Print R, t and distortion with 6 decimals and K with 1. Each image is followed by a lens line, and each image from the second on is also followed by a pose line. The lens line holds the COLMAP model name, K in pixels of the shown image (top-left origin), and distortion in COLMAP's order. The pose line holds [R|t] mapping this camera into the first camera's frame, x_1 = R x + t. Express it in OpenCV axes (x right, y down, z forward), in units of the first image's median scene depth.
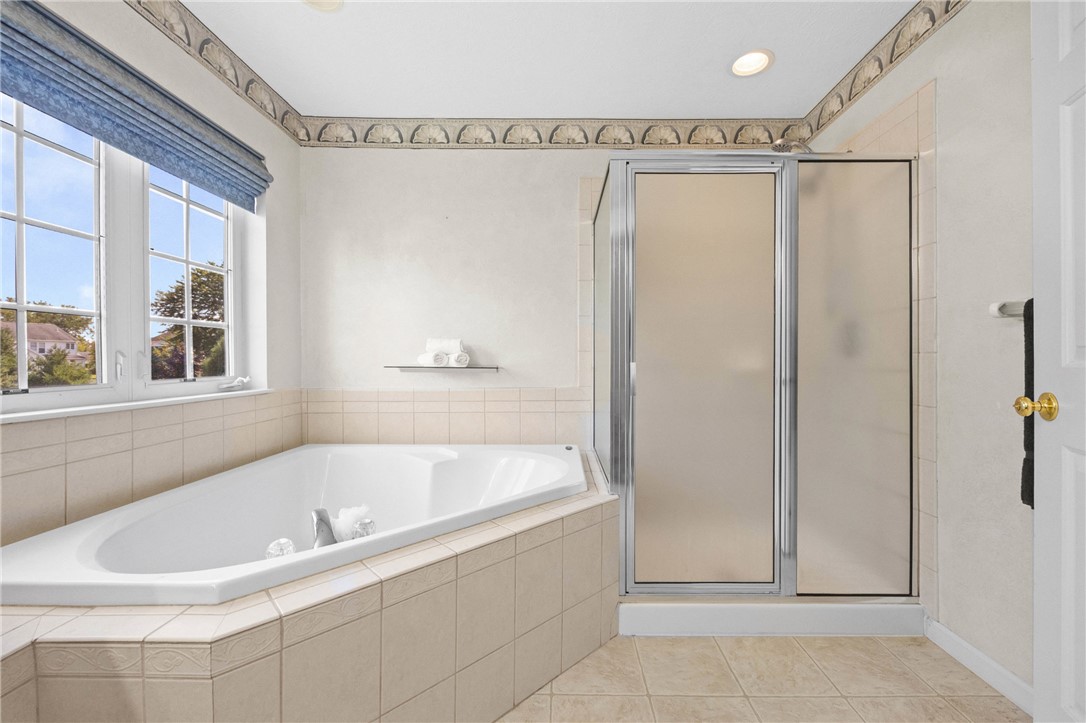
lens RADIAL K [[428.2, 0, 550.0], [0, 428.2, 359.8], [0, 0, 1]] dist [0.002509, -0.000005]
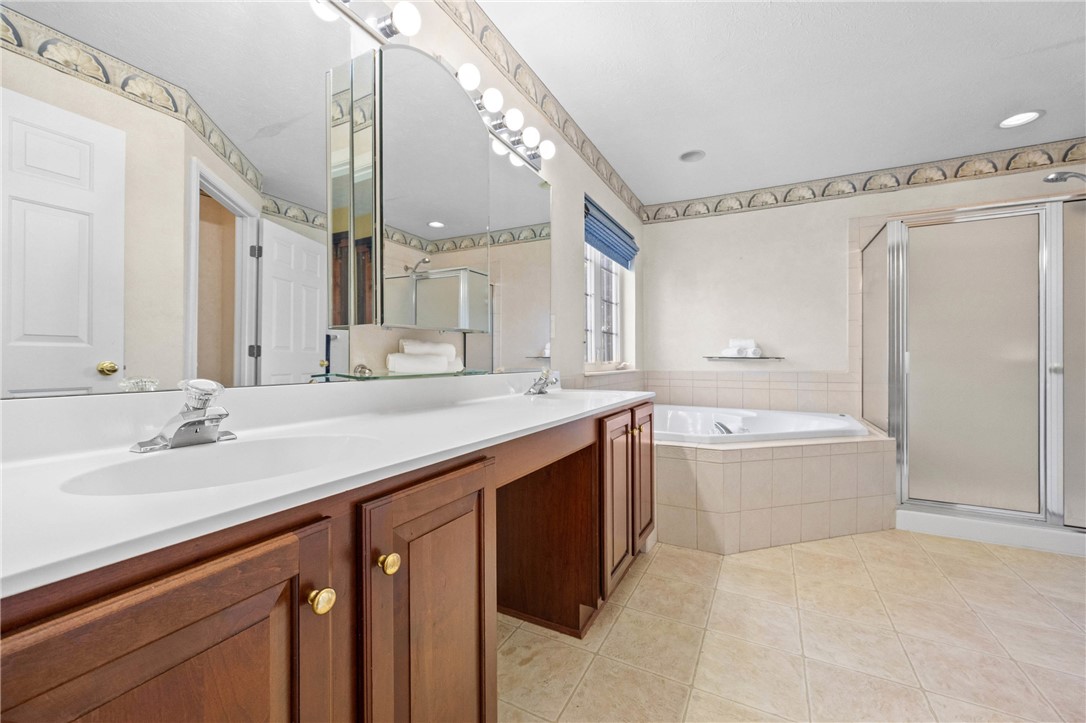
lens RADIAL K [[428.2, 0, 541.0], [0, 428.2, 354.7], [0, 0, 1]] dist [0.002509, -0.000005]
pose [[0.894727, -0.001214, -0.446611, -0.205357], [-0.004178, 0.999930, -0.011087, 0.026246], [0.446593, 0.011785, 0.894659, -0.673269]]
